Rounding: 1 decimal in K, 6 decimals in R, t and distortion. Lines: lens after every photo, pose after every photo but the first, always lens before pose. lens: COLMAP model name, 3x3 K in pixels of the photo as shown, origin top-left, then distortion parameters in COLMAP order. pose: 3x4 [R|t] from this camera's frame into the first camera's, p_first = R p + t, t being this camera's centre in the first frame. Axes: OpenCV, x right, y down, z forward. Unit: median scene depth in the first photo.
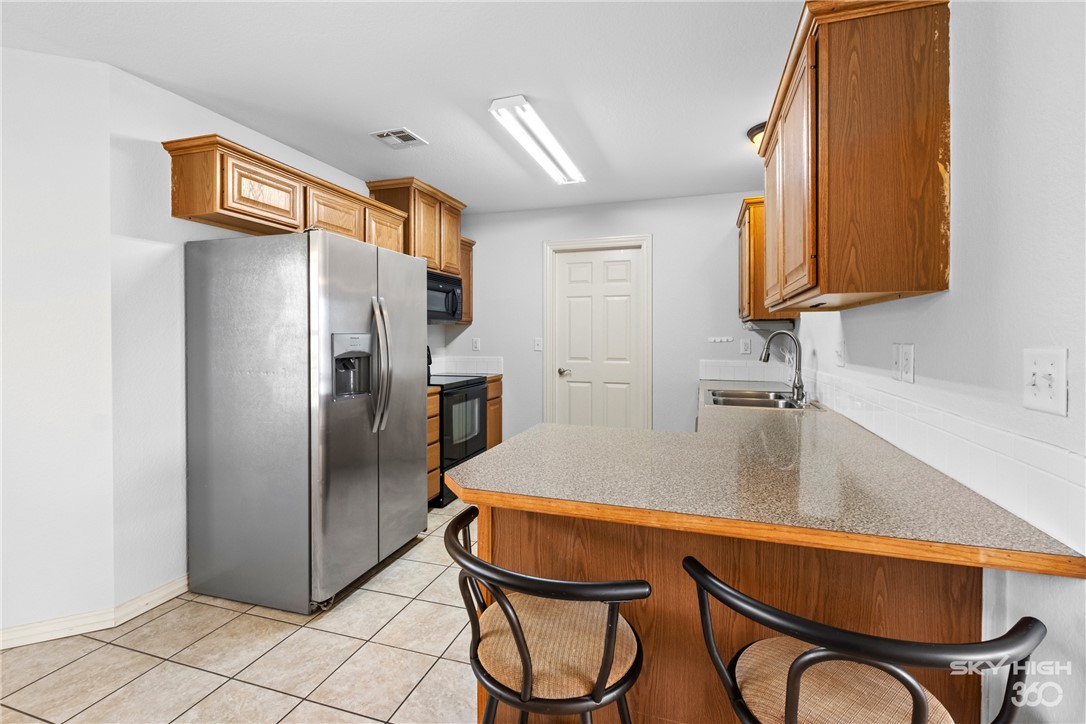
lens RADIAL K [[482.0, 0, 543.4], [0, 482.0, 340.0], [0, 0, 1]] dist [0.007437, -0.005797]
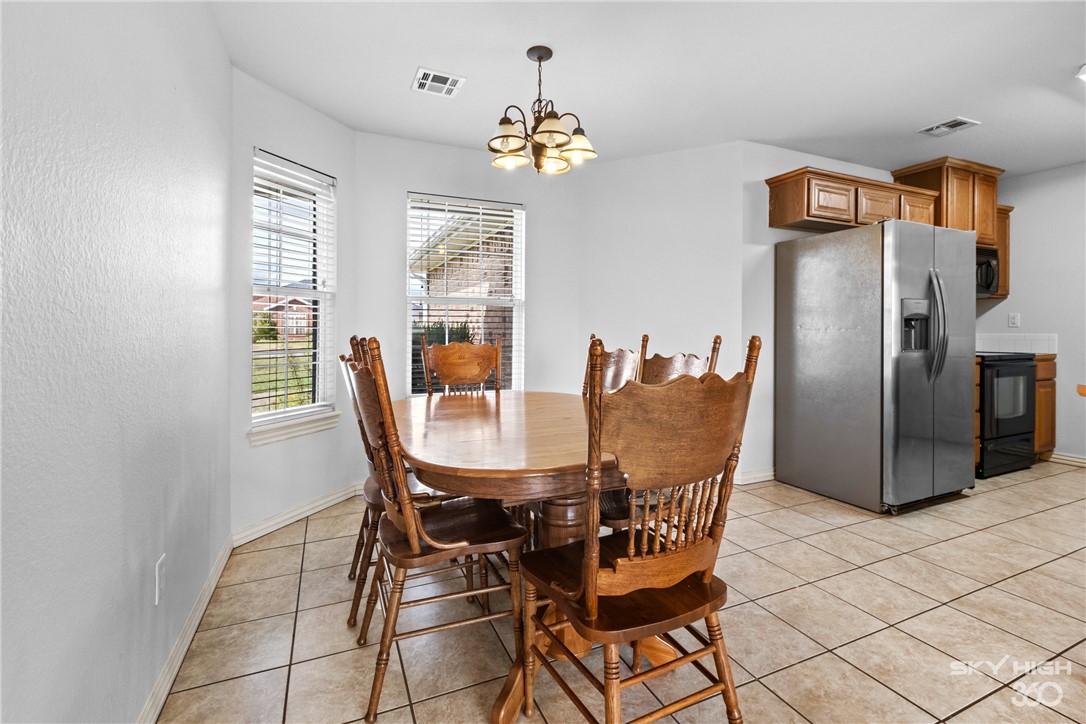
lens RADIAL K [[482.0, 0, 554.6], [0, 482.0, 329.9], [0, 0, 1]] dist [0.007437, -0.005797]
pose [[0.673369, 0.002225, -0.739303, -0.066423], [-0.007262, 0.999967, -0.003605, 0.048782], [0.739271, 0.007797, 0.673363, -0.329174]]
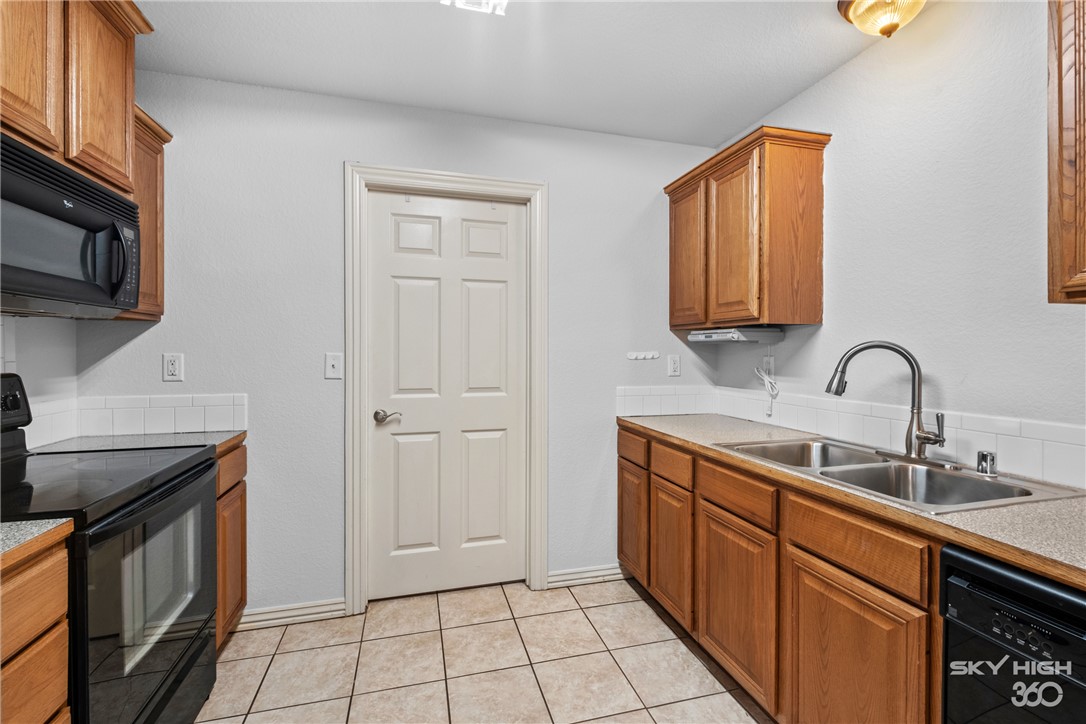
lens RADIAL K [[482.0, 0, 547.2], [0, 482.0, 354.5], [0, 0, 1]] dist [0.007437, -0.005797]
pose [[0.832133, -0.002066, 0.554572, -0.132543], [0.000312, 0.999995, 0.003257, -0.005490], [-0.554576, -0.002537, 0.832129, 0.581270]]
